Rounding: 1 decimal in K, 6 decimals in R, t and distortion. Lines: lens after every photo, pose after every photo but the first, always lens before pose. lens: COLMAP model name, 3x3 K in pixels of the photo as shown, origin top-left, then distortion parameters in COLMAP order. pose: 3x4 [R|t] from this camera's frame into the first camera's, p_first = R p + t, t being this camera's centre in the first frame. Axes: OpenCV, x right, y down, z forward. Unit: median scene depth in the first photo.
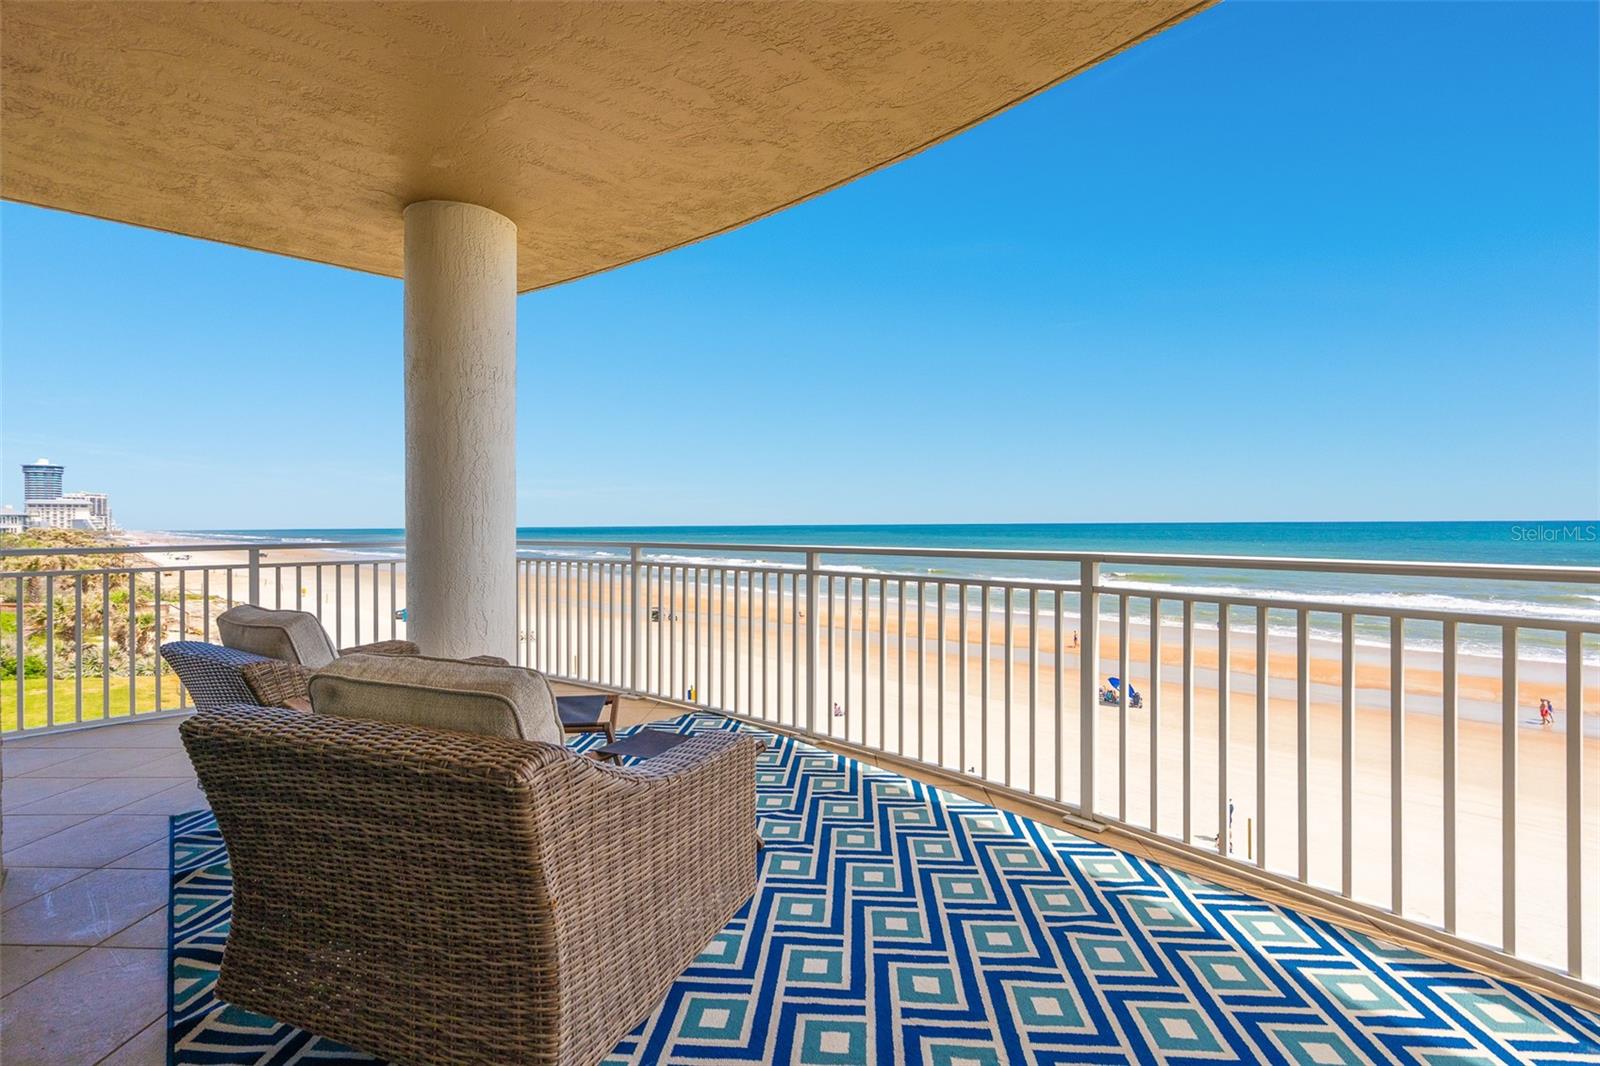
lens RADIAL K [[761.5, 0, 804.4], [0, 761.5, 523.9], [0, 0, 1]] dist [0.000943, -0.000095]
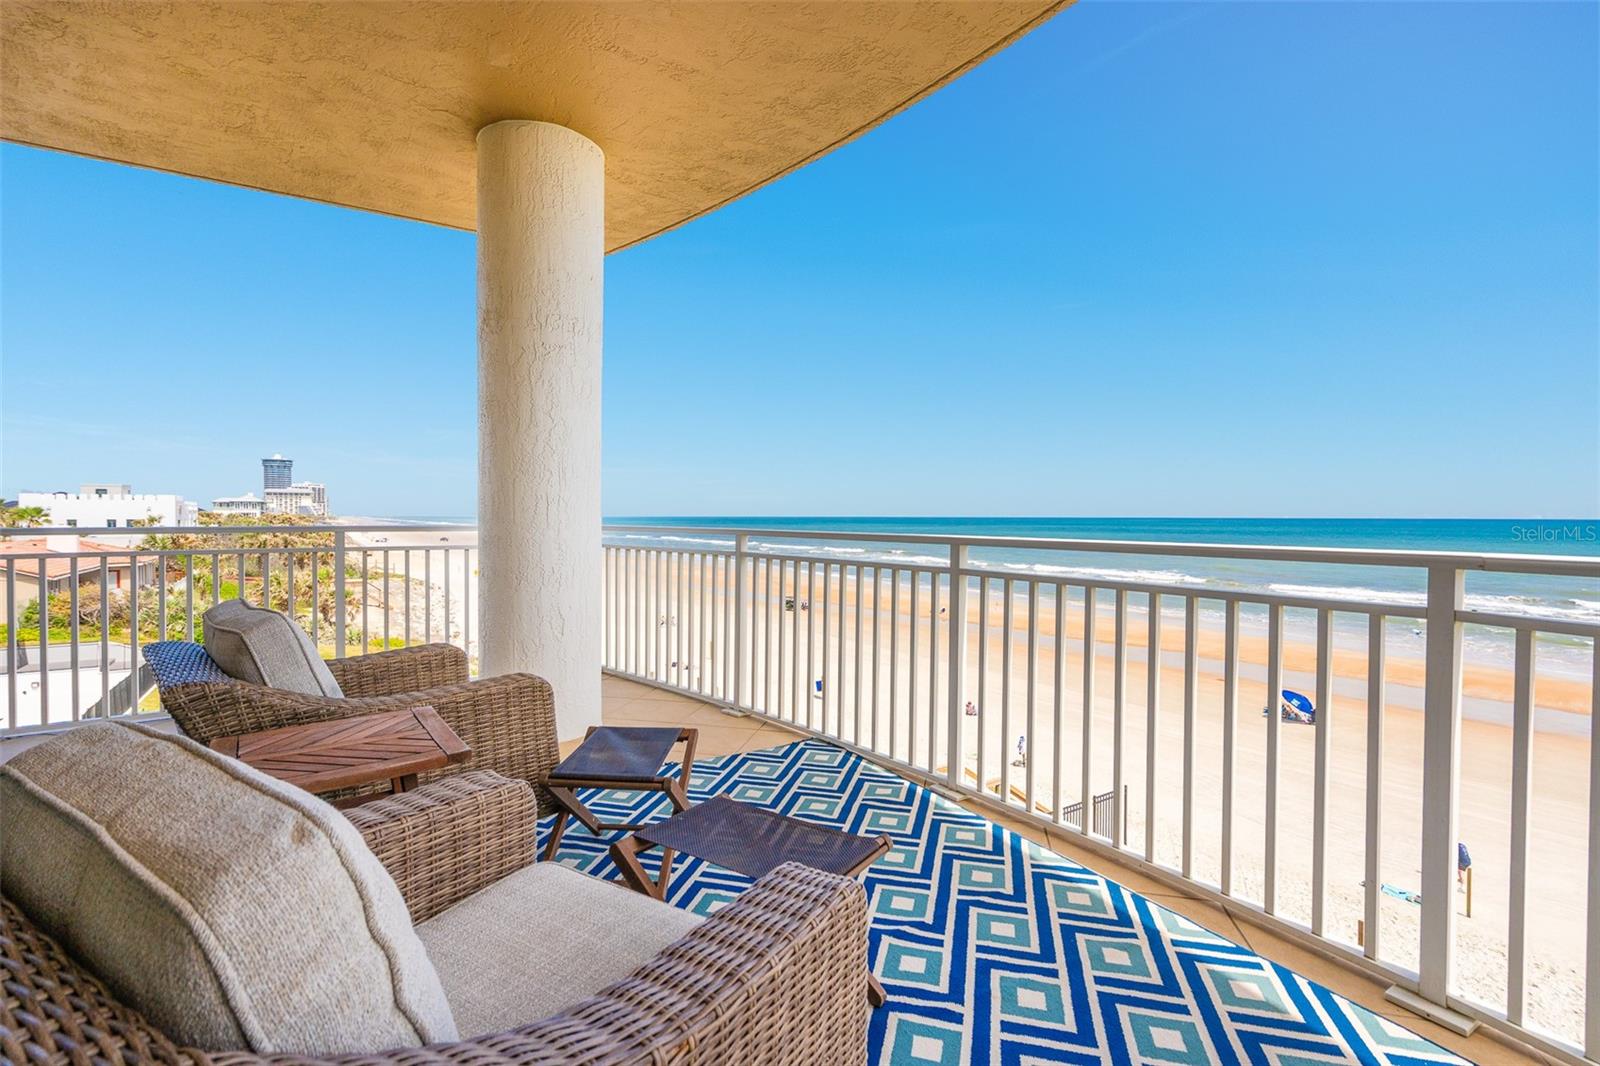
lens RADIAL K [[761.5, 0, 804.4], [0, 761.5, 523.9], [0, 0, 1]] dist [0.000943, -0.000095]
pose [[0.984708, 0.011523, -0.173831, -0.008687], [-0.009461, 0.999875, 0.012689, 0.009031], [0.173956, -0.010851, 0.984694, 0.235797]]
